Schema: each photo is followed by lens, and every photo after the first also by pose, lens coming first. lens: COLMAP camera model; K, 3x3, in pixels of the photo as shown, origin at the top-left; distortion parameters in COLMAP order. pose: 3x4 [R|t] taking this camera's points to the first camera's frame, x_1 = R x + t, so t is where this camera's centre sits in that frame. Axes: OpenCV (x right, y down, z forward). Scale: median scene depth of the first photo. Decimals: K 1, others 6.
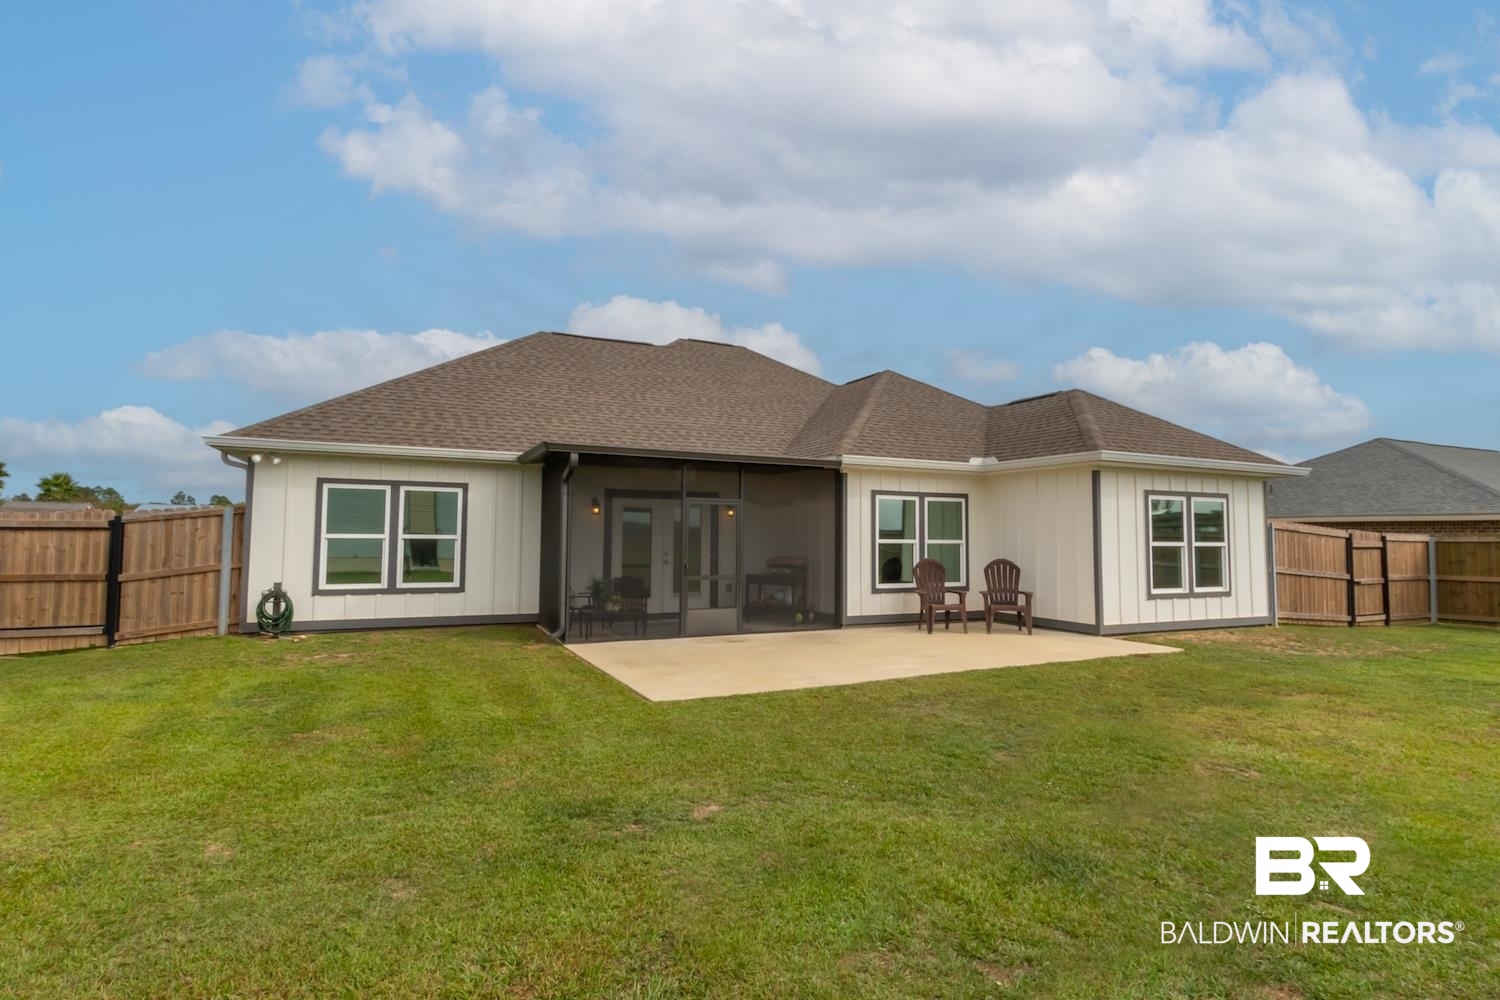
lens RADIAL K [[699.0, 0, 746.5], [0, 699.0, 504.6], [0, 0, 1]] dist [0.000853, -0.000003]
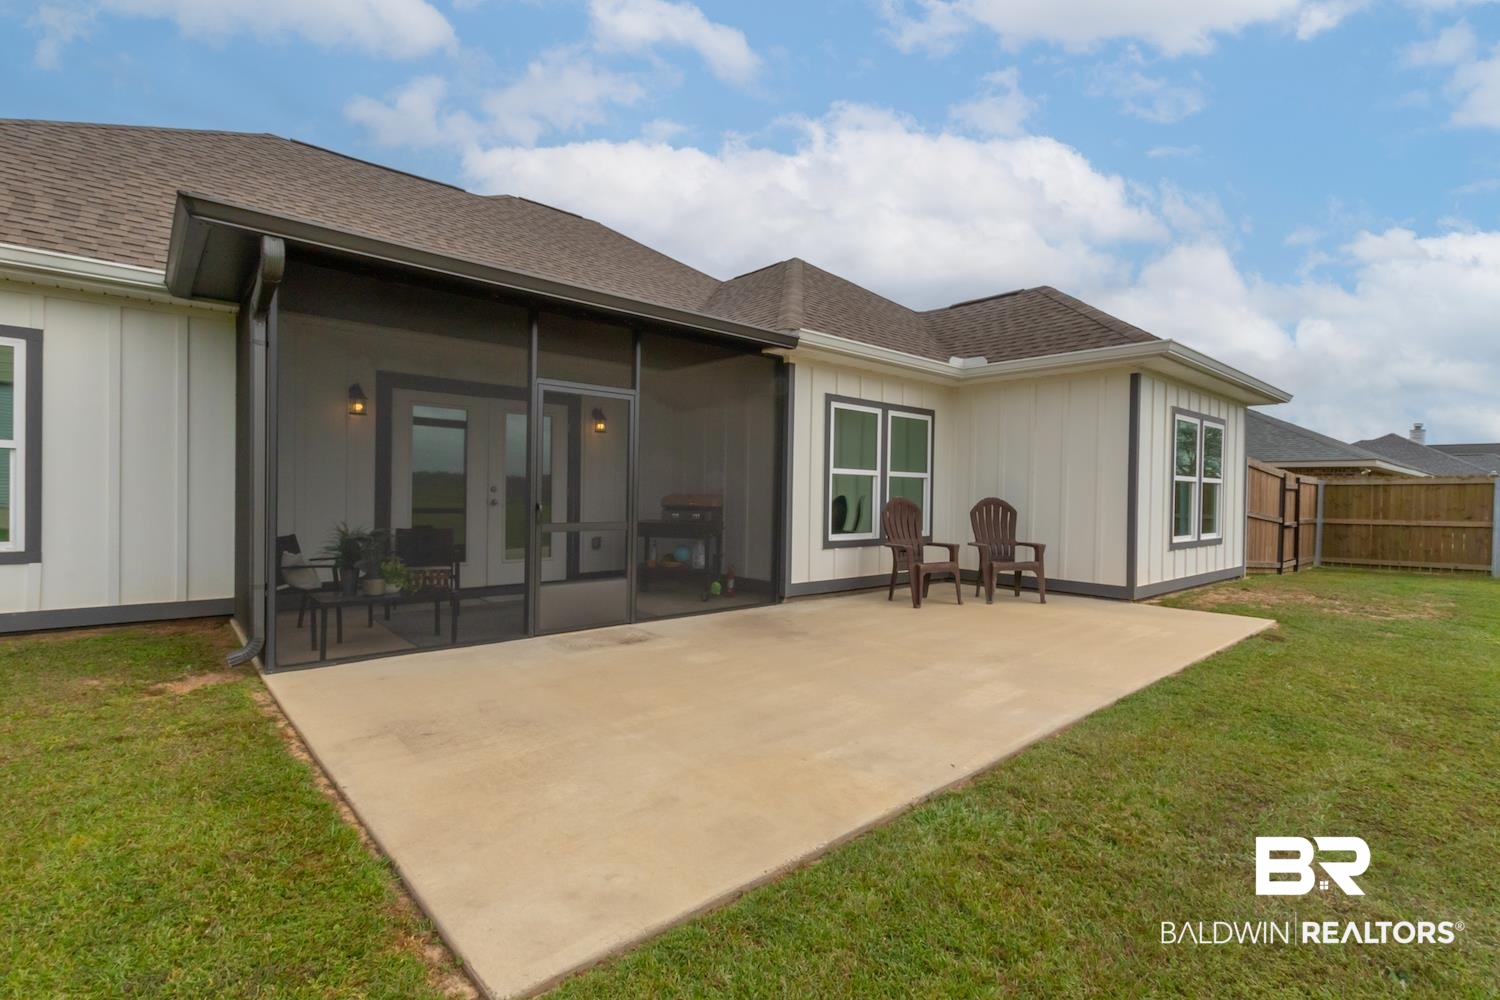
lens RADIAL K [[695.0, 0, 766.9], [0, 695.0, 501.9], [0, 0, 1]] dist [-0.000446, -0.000649]
pose [[0.962602, 0.000845, 0.270920, -0.053118], [-0.018852, 0.997780, 0.063870, 0.041465], [-0.270265, -0.066589, 0.960481, 0.381936]]
